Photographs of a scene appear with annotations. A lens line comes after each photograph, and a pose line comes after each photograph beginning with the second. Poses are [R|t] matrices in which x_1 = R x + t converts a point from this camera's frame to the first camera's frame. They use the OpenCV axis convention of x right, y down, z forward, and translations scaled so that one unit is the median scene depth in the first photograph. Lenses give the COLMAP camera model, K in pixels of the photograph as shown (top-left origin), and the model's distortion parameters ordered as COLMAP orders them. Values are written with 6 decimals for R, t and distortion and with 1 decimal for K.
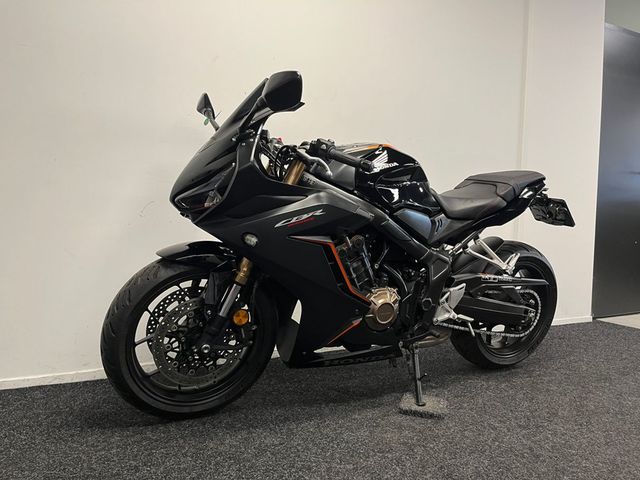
lens RADIAL K [[498.0, 0, 320.4], [0, 498.0, 235.8], [0, 0, 1]] dist [0.048204, -0.039396]
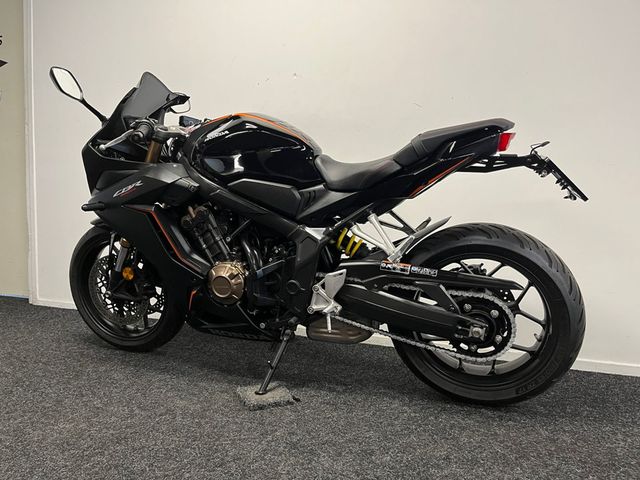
lens RADIAL K [[498.0, 0, 314.7], [0, 498.0, 242.4], [0, 0, 1]] dist [0.048204, -0.039396]
pose [[0.677714, 0.039094, -0.734285, 0.971269], [-0.040148, 0.999063, 0.016136, 0.045707], [0.734228, 0.018545, 0.678649, 0.468256]]
